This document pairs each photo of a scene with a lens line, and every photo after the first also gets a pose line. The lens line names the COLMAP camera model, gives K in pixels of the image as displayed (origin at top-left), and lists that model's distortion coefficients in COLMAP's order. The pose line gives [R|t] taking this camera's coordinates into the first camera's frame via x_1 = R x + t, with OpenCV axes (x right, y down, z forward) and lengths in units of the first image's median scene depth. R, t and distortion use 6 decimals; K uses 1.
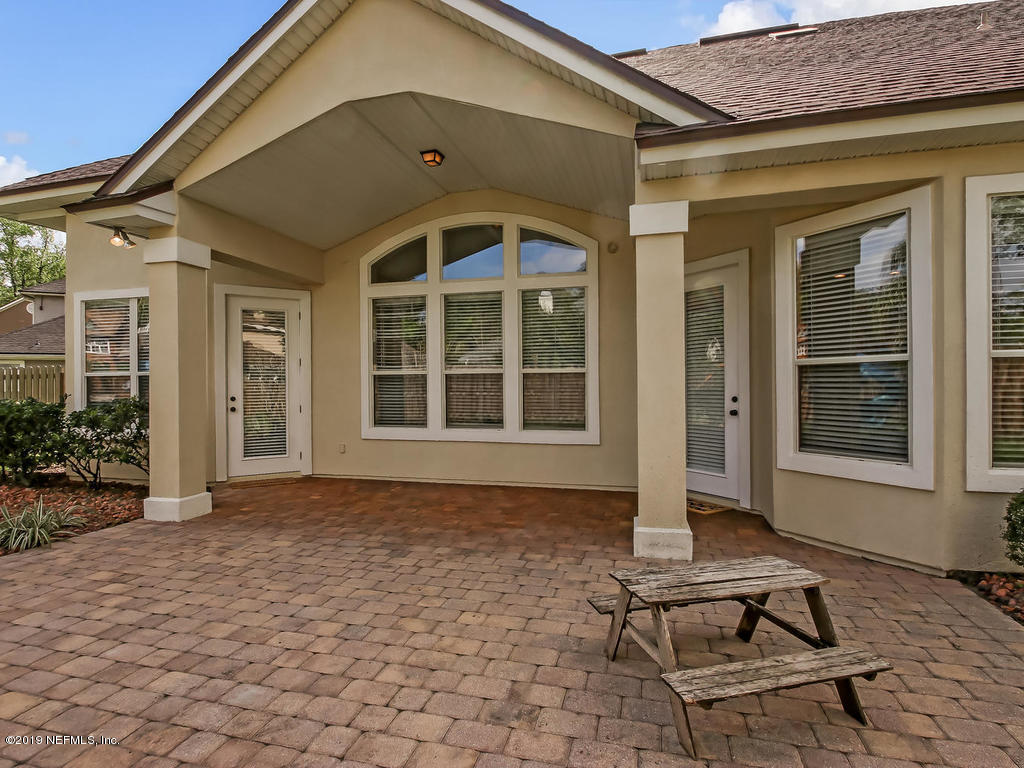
lens RADIAL K [[511.6, 0, 511.9], [0, 511.6, 380.4], [0, 0, 1]] dist [-0.001449, -0.000850]
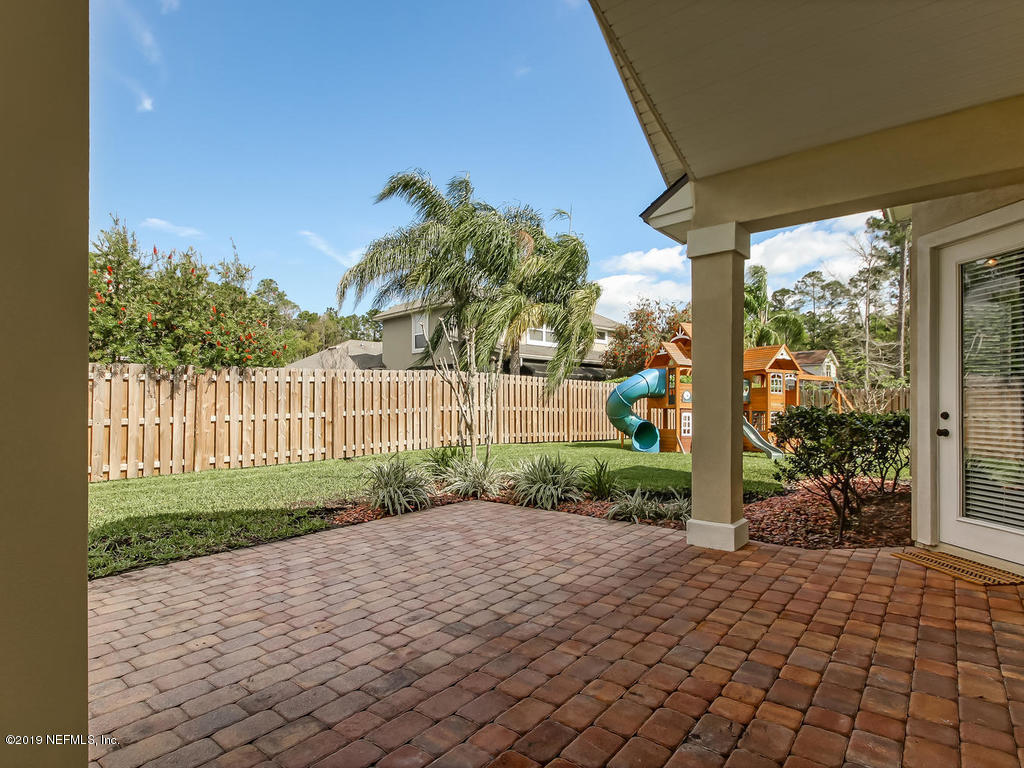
lens RADIAL K [[535.1, 0, 516.6], [0, 535.1, 385.1], [0, 0, 1]] dist [0.007981, -0.000988]
pose [[-0.390042, -0.023152, -0.920506, 0.457519], [0.008100, 0.999559, -0.028573, 0.026236], [0.920762, -0.018601, -0.389682, 1.444948]]
